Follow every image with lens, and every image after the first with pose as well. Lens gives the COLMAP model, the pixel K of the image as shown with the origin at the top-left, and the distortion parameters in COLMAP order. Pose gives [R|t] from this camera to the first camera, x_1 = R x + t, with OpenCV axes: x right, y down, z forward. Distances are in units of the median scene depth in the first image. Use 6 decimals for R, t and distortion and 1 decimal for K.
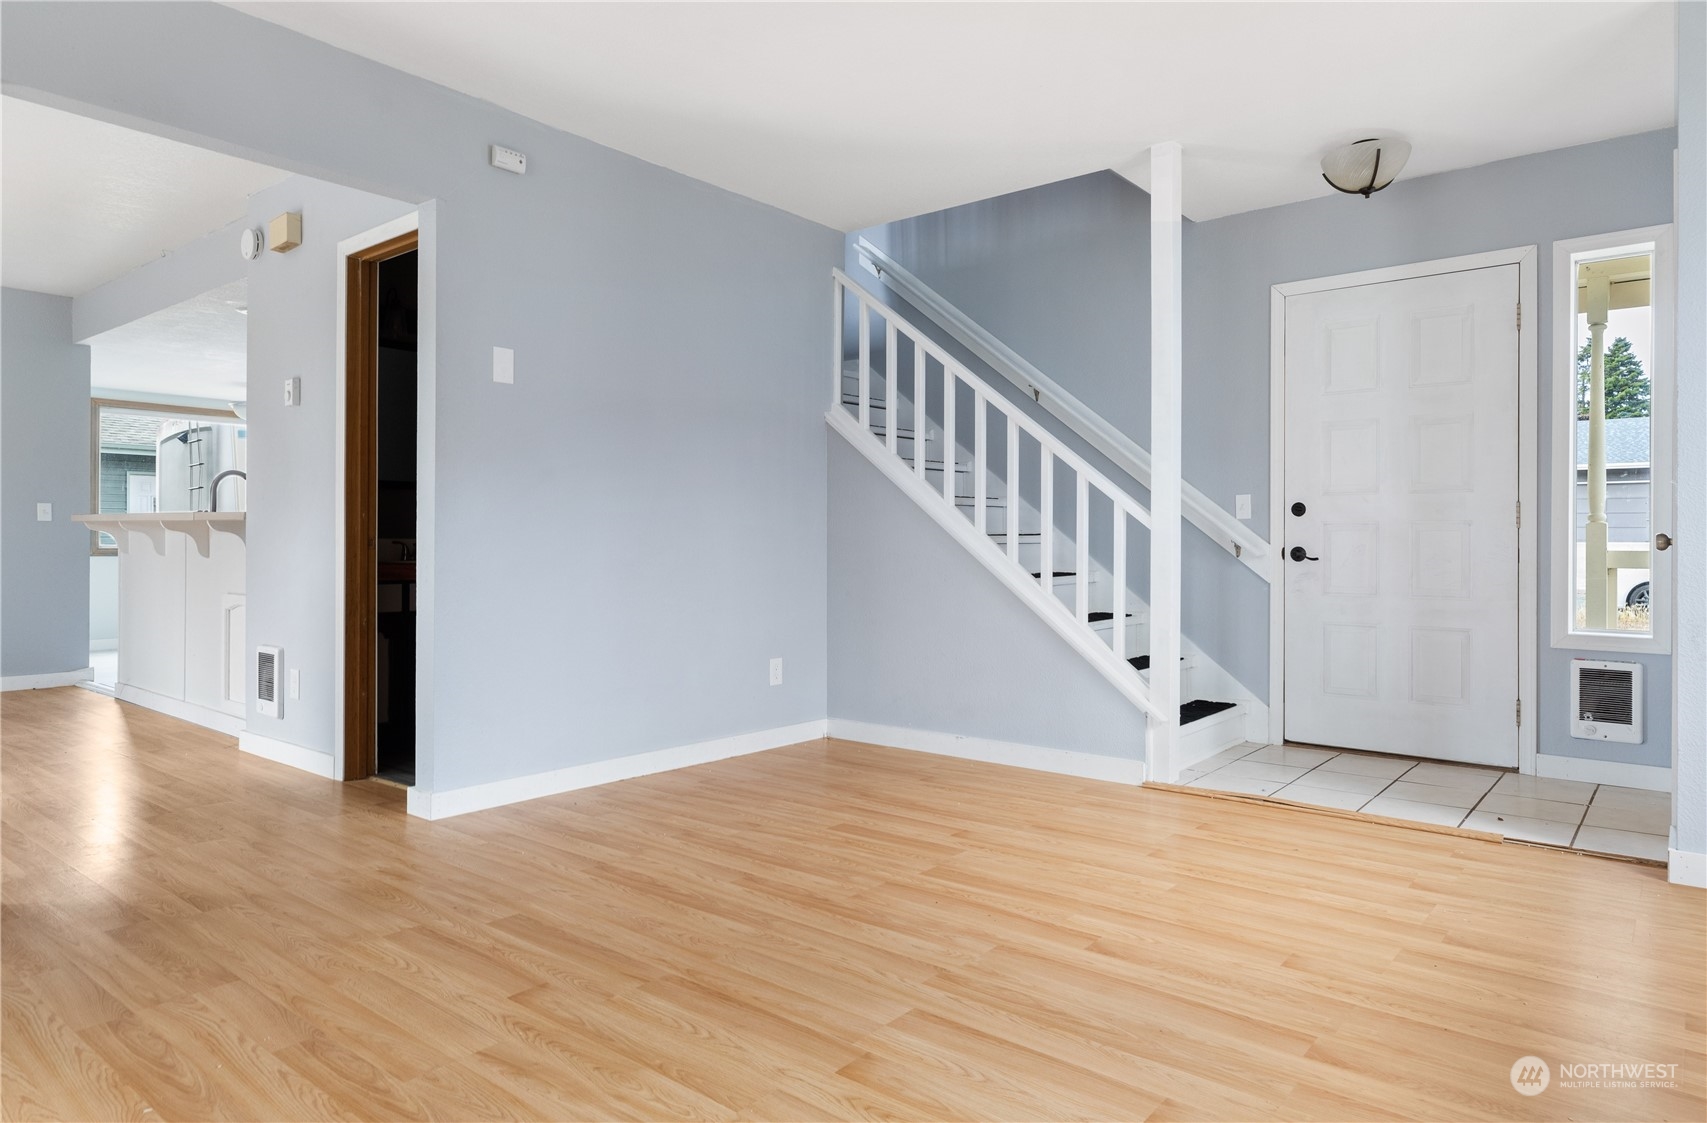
lens RADIAL K [[1055.6, 0, 933.5], [0, 1055.6, 544.9], [0, 0, 1]] dist [0.005134, -0.000123]
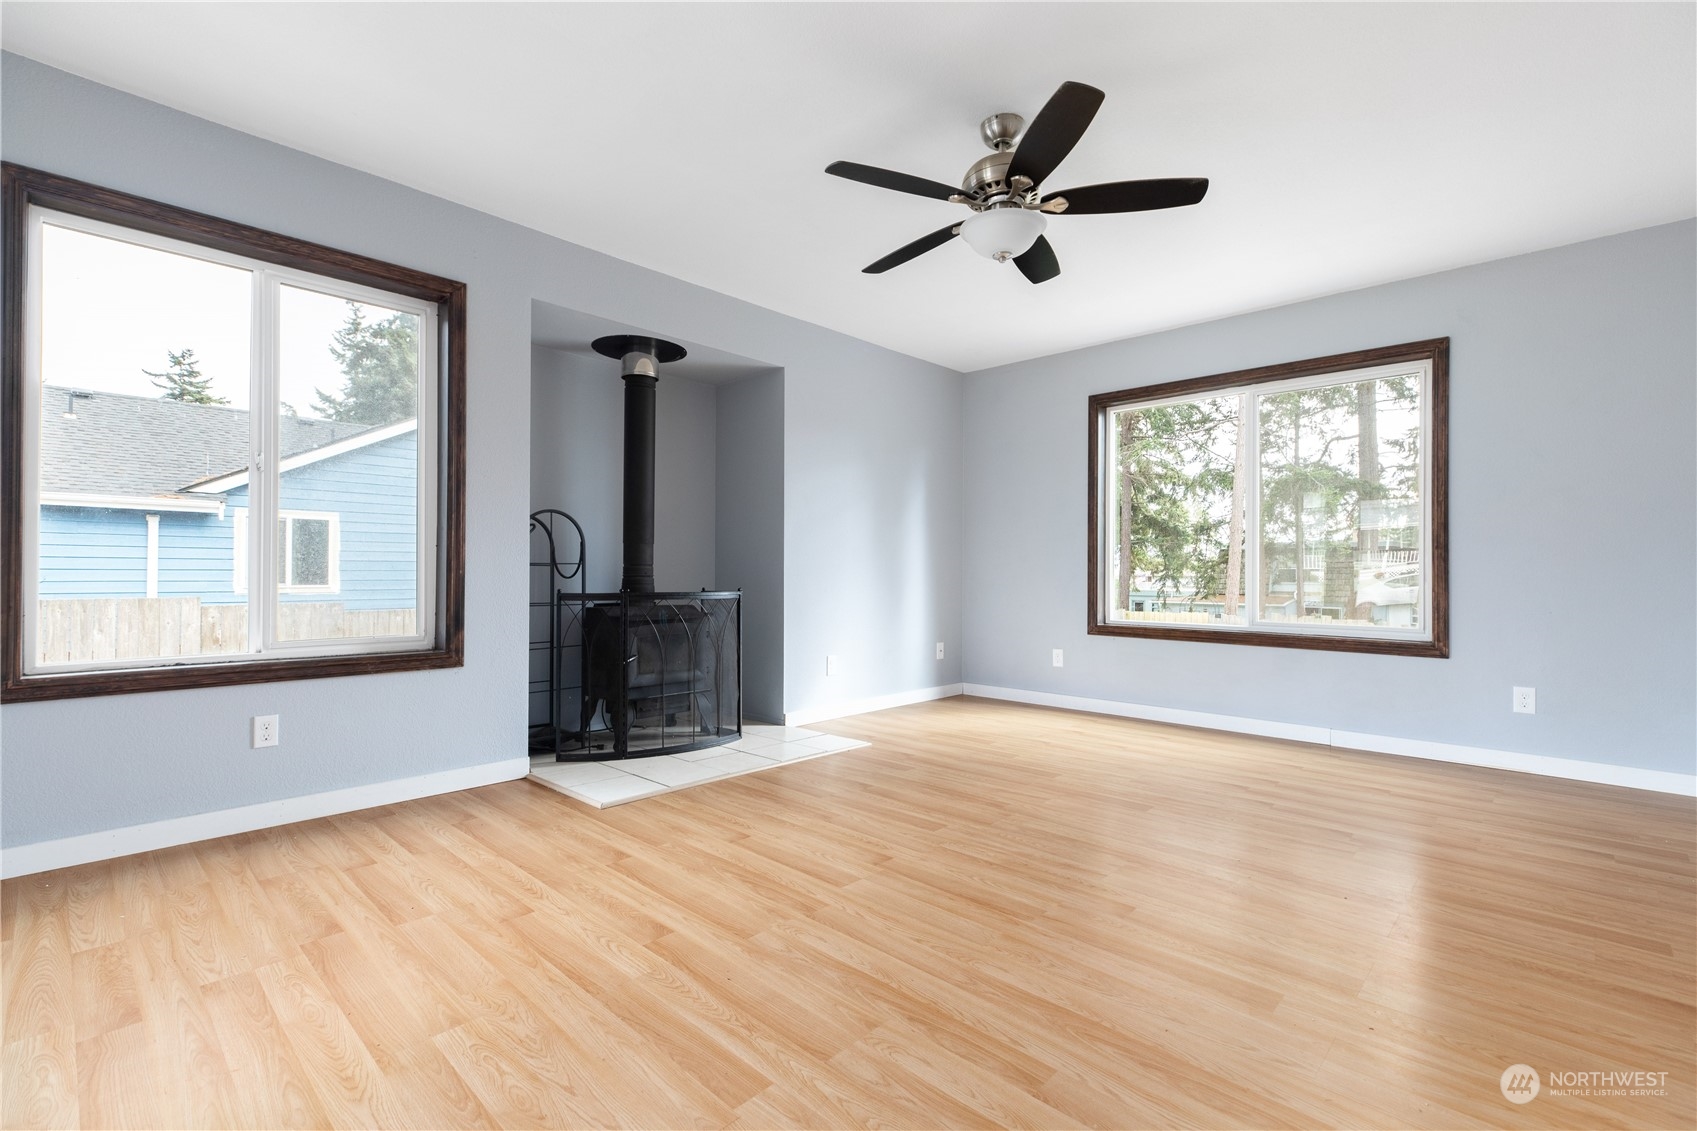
lens RADIAL K [[793.1, 0, 878.3], [0, 793.1, 567.5], [0, 0, 1]] dist [0.001448, 0.000597]
pose [[-0.995160, -0.007977, 0.097940, -0.139836], [-0.008416, 0.999956, -0.004073, -0.001379], [-0.097903, -0.004877, -0.995184, 1.680742]]
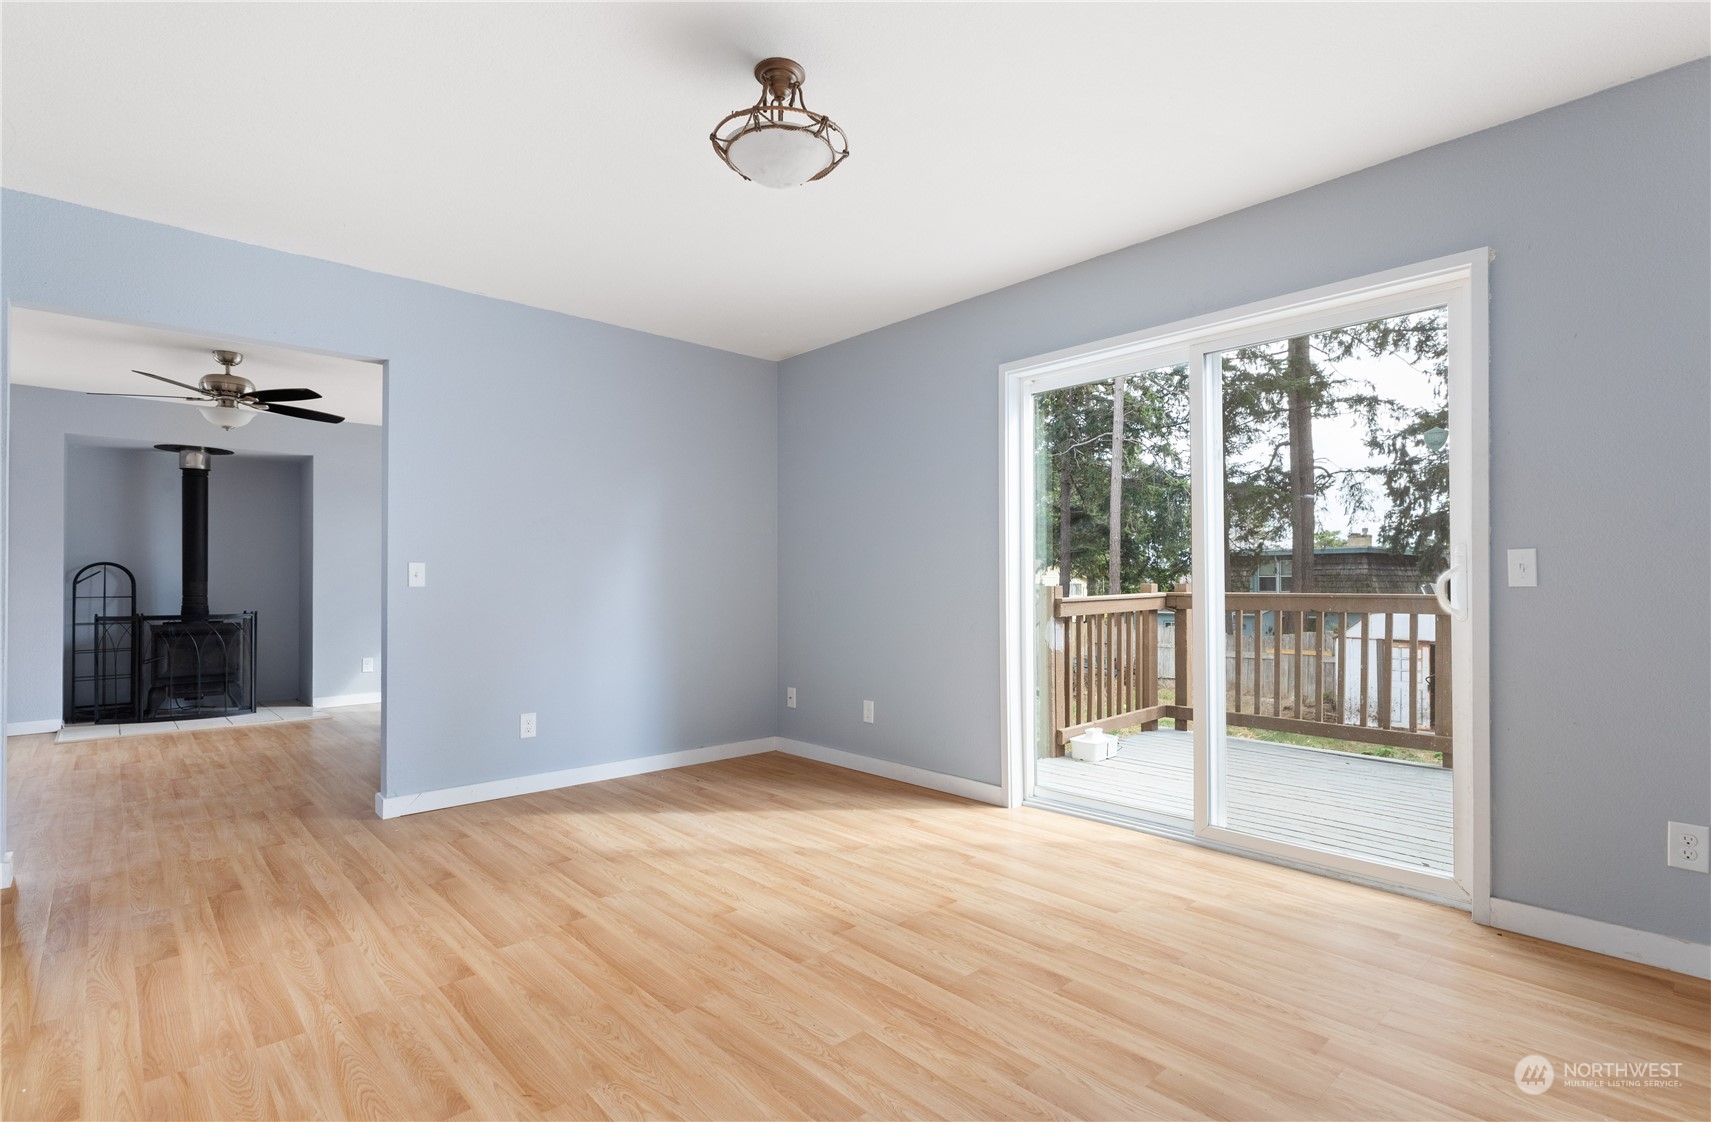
lens RADIAL K [[811.0, 0, 861.1], [0, 811.0, 571.8], [0, 0, 1]] dist [-0.000789, -0.000122]
pose [[-0.987472, -0.001951, 0.157785, -1.935382], [-0.002803, 0.999983, -0.005175, -0.077985], [-0.157772, -0.005553, -0.987460, 2.233438]]
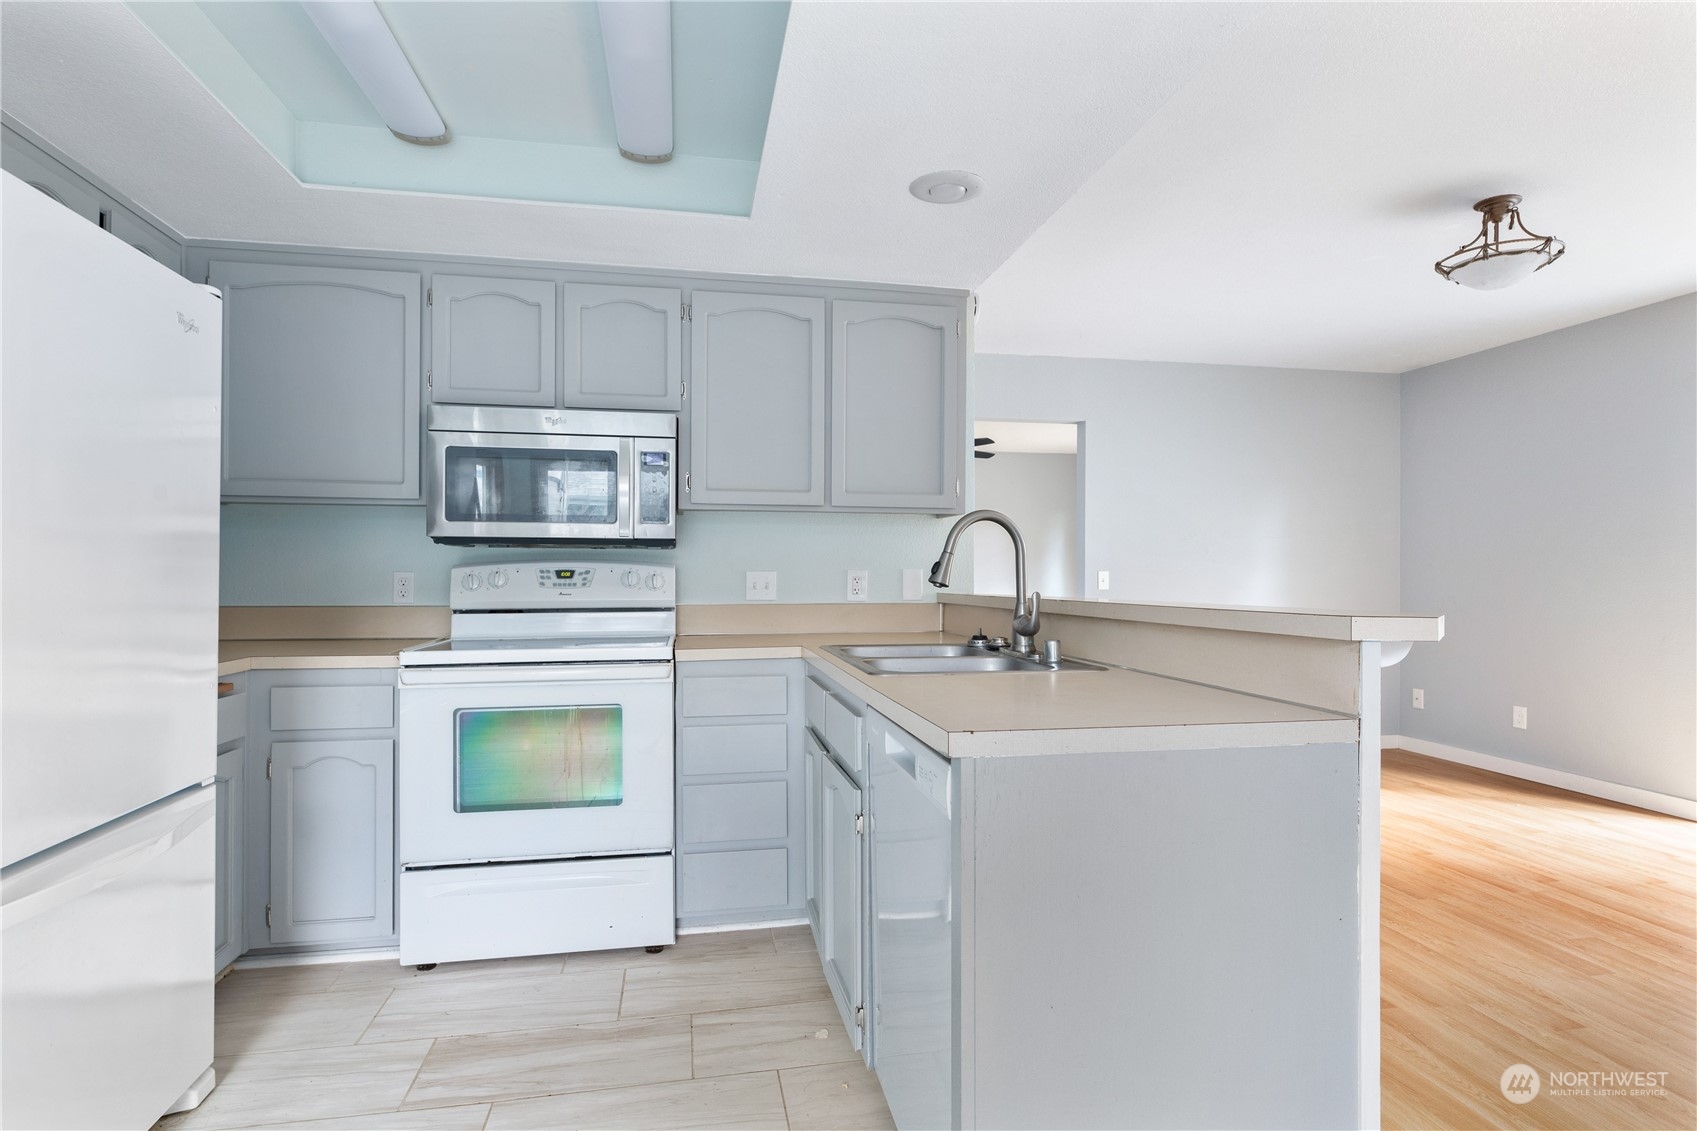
lens RADIAL K [[873.4, 0, 846.8], [0, 873.4, 572.3], [0, 0, 1]] dist [-0.000733, 0.000969]
pose [[-0.744631, -0.006002, 0.667449, -1.854349], [-0.001220, 0.999970, 0.007631, -0.111415], [-0.667475, 0.004868, -0.744617, 2.863899]]
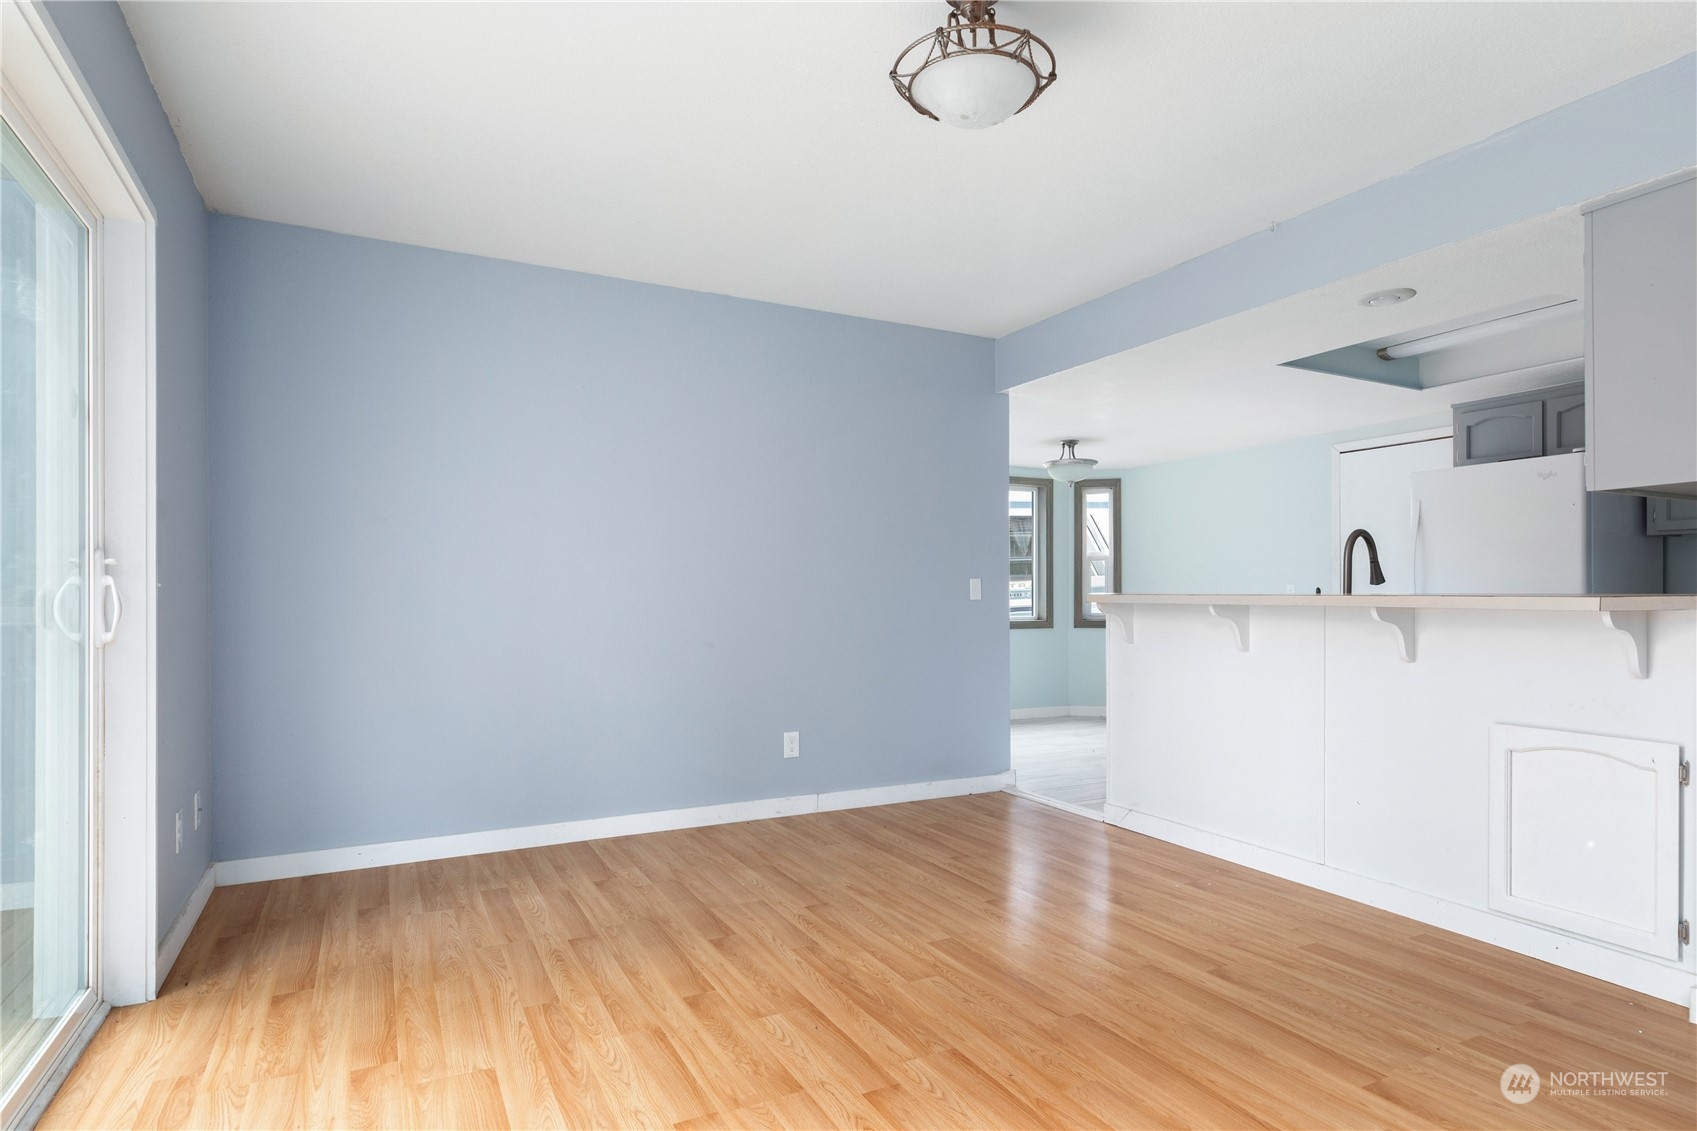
lens RADIAL K [[932.4, 0, 875.6], [0, 932.4, 544.6], [0, 0, 1]] dist [0.002691, 0.000015]
pose [[0.921572, -0.031275, -0.386945, -1.482359], [0.006415, 0.997840, -0.065374, -0.059150], [0.388154, 0.057765, 0.919783, 0.638212]]
